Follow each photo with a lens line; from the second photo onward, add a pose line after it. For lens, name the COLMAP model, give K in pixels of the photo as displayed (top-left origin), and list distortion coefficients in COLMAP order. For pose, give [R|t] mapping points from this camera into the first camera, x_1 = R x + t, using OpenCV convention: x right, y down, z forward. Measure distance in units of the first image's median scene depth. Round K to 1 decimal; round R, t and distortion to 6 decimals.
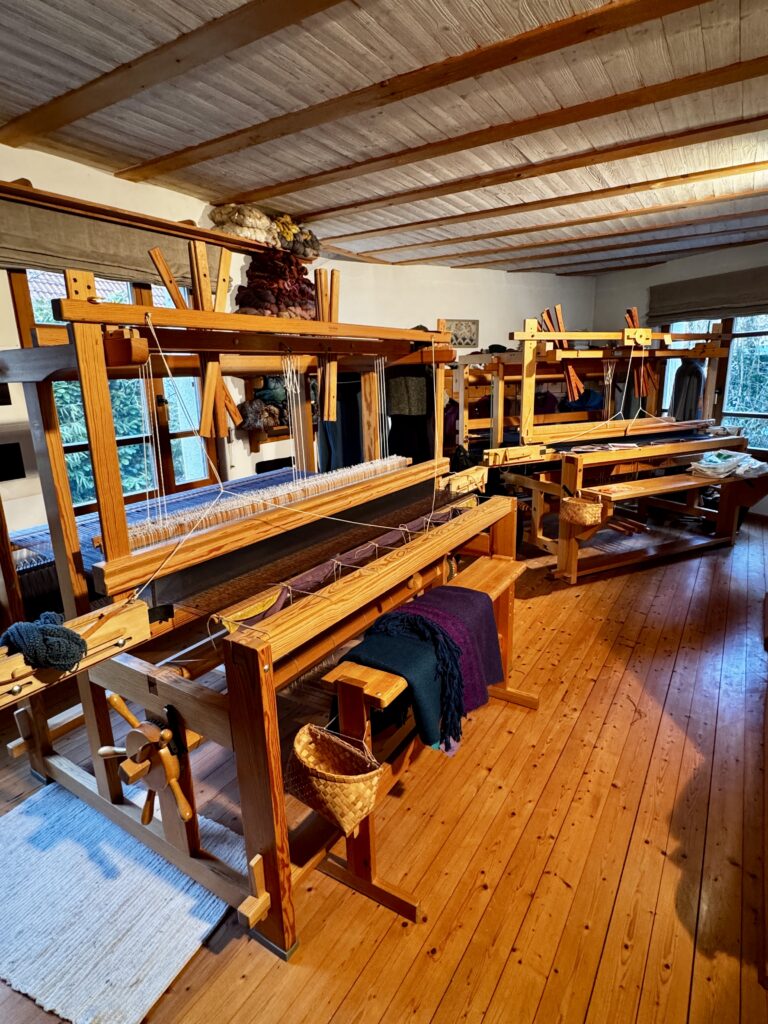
lens RADIAL K [[559.4, 0, 387.6], [0, 559.4, 509.6], [0, 0, 1]] dist [-0.000863, -0.001838]
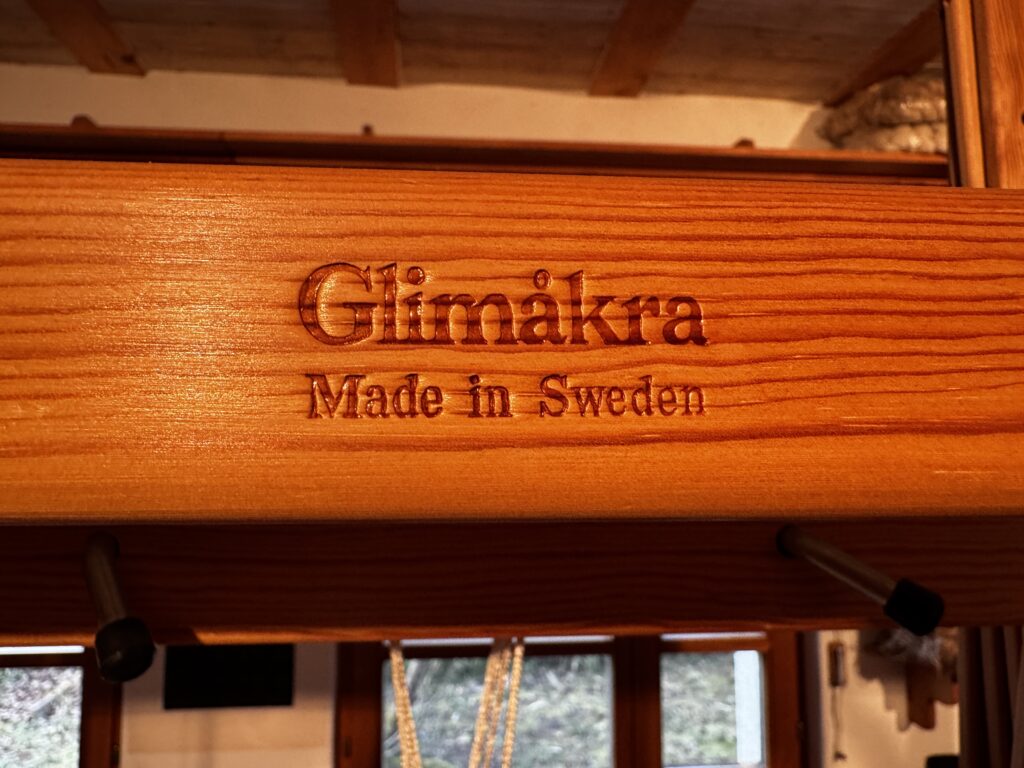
lens RADIAL K [[718.4, 0, 511.9], [0, 718.4, 381.0], [0, 0, 1]] dist [-0.012144, -0.004608]
pose [[0.604801, -0.051823, -0.794688, -0.054144], [-0.208232, 0.952874, -0.220614, -0.256312], [0.768671, 0.298907, 0.565508, 0.831485]]
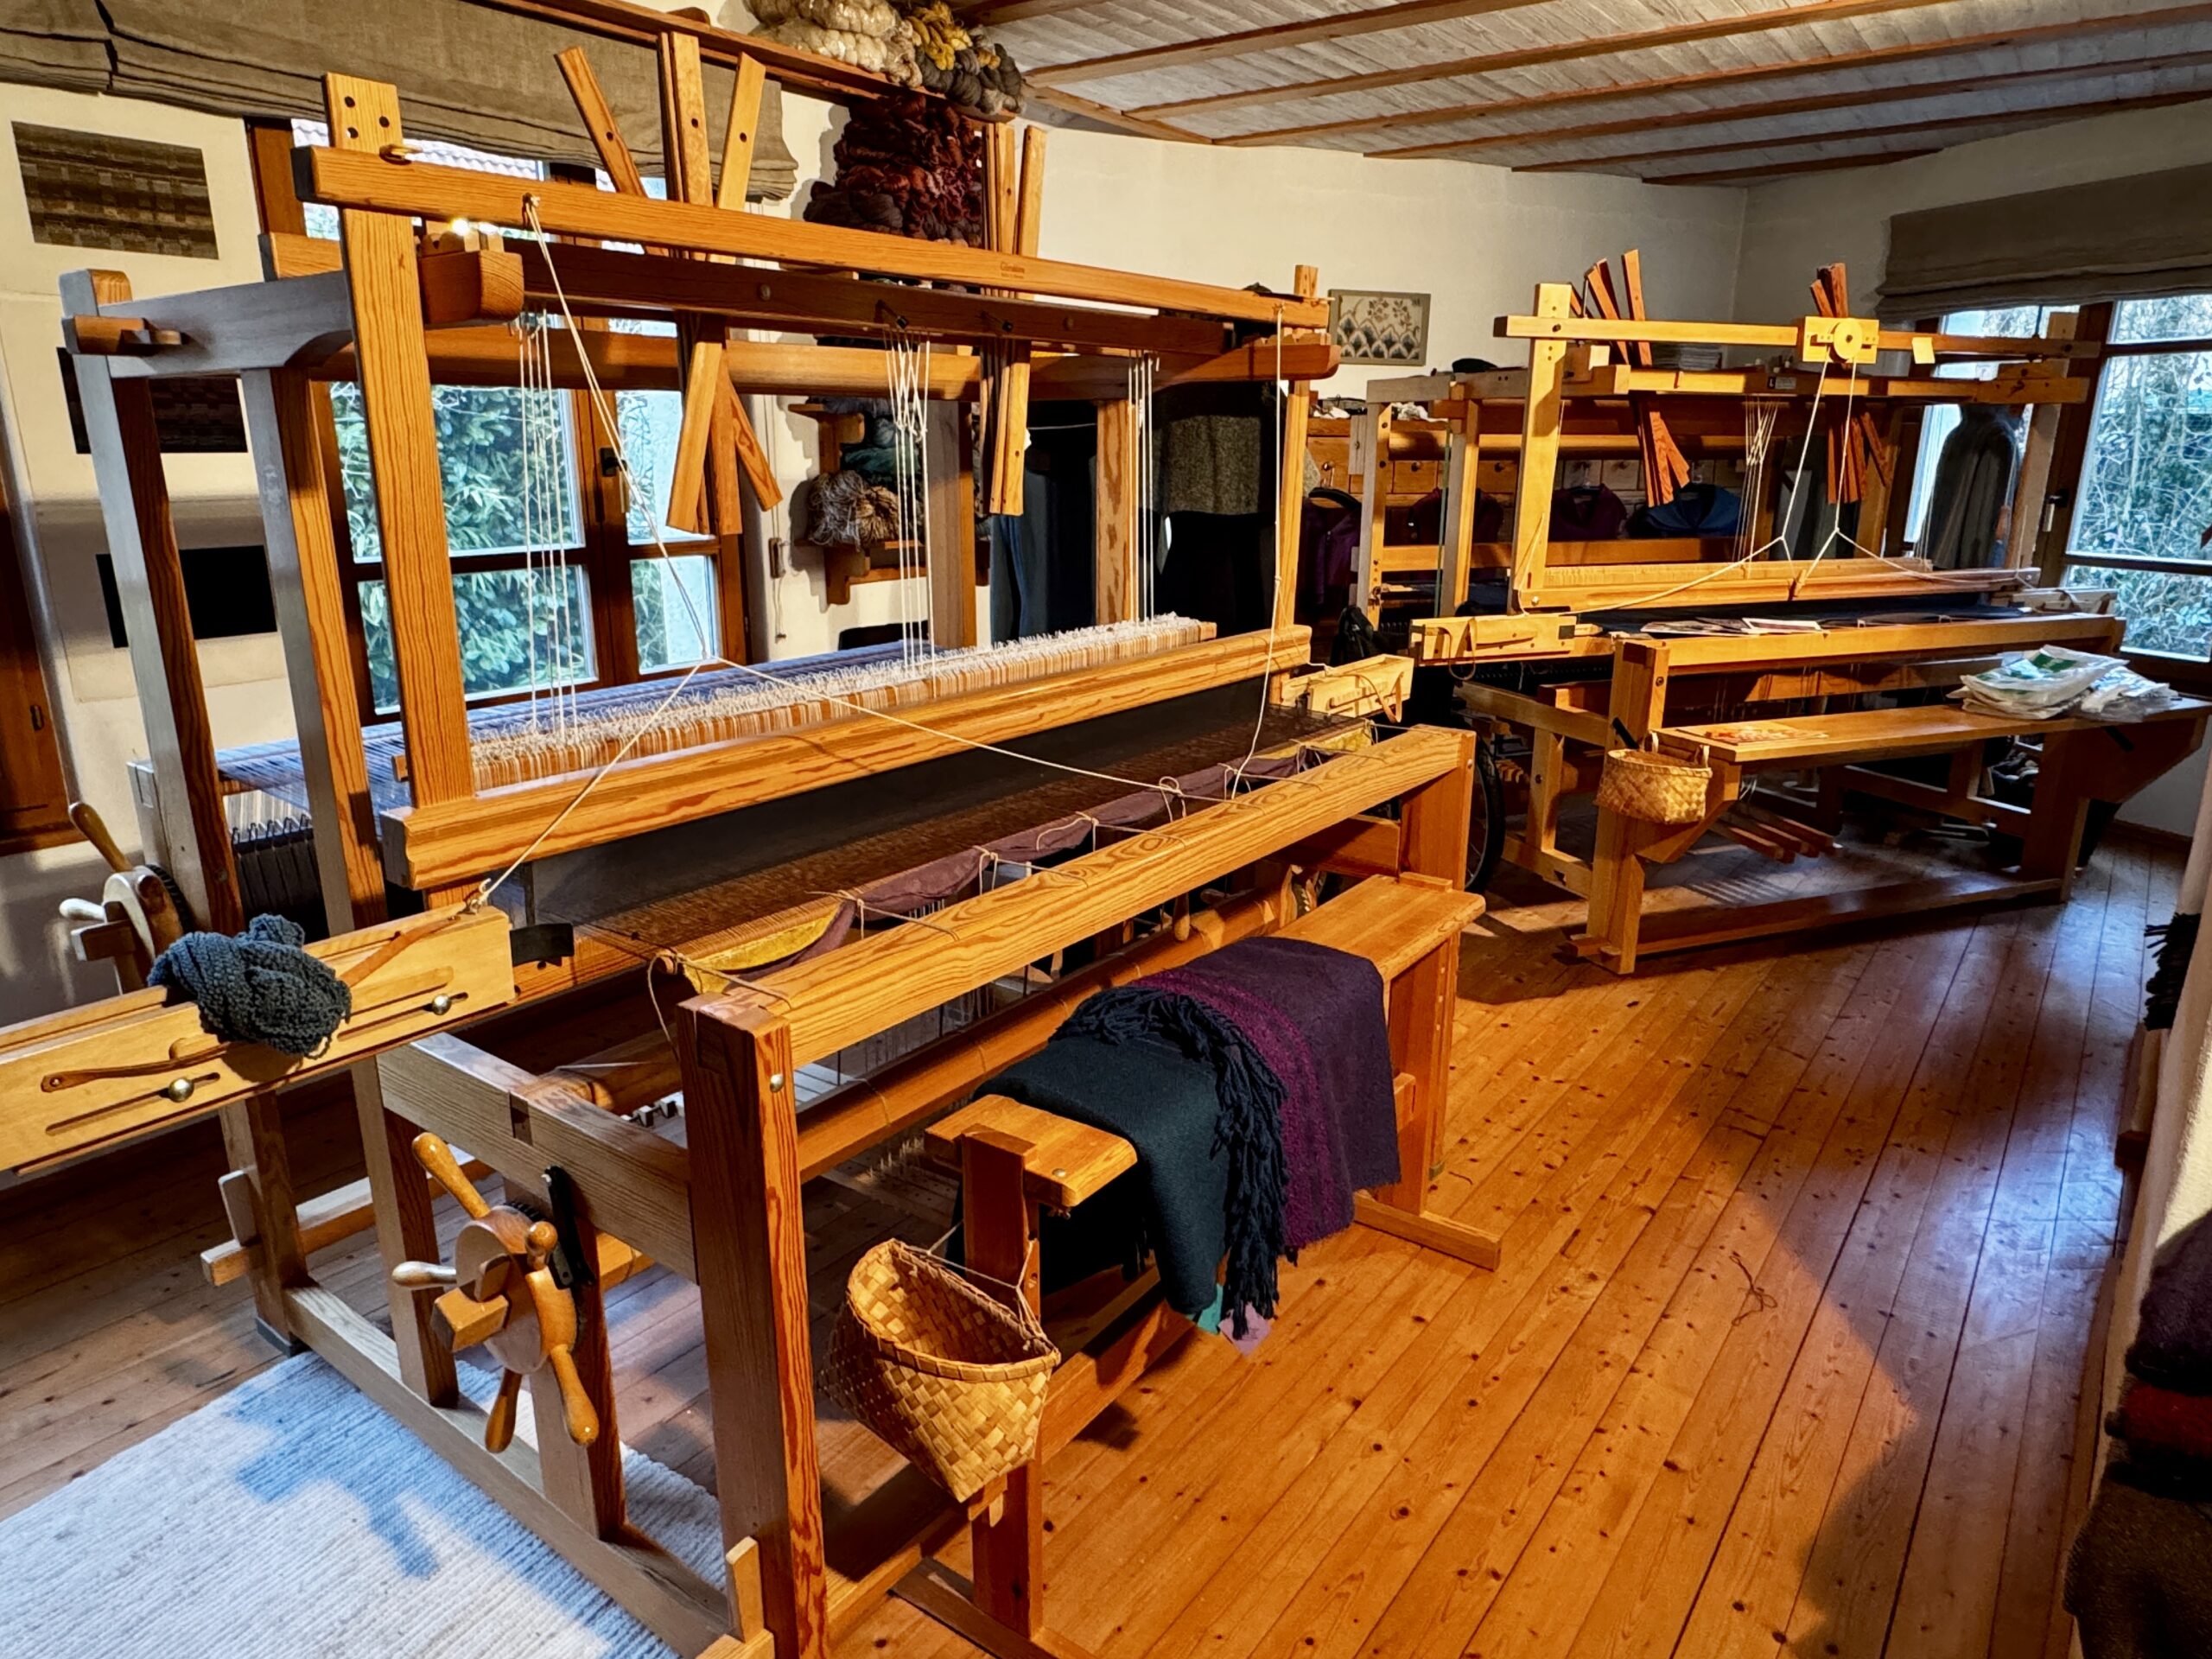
lens RADIAL K [[1401.6, 0, 1096.0], [0, 1401.6, 834.3], [0, 0, 1]] dist [0.001471, -0.004790]
pose [[0.996350, 0.050558, -0.068777, 0.042255], [-0.048300, 0.998251, 0.034100, 0.032449], [0.070380, -0.030654, 0.997049, 0.003357]]
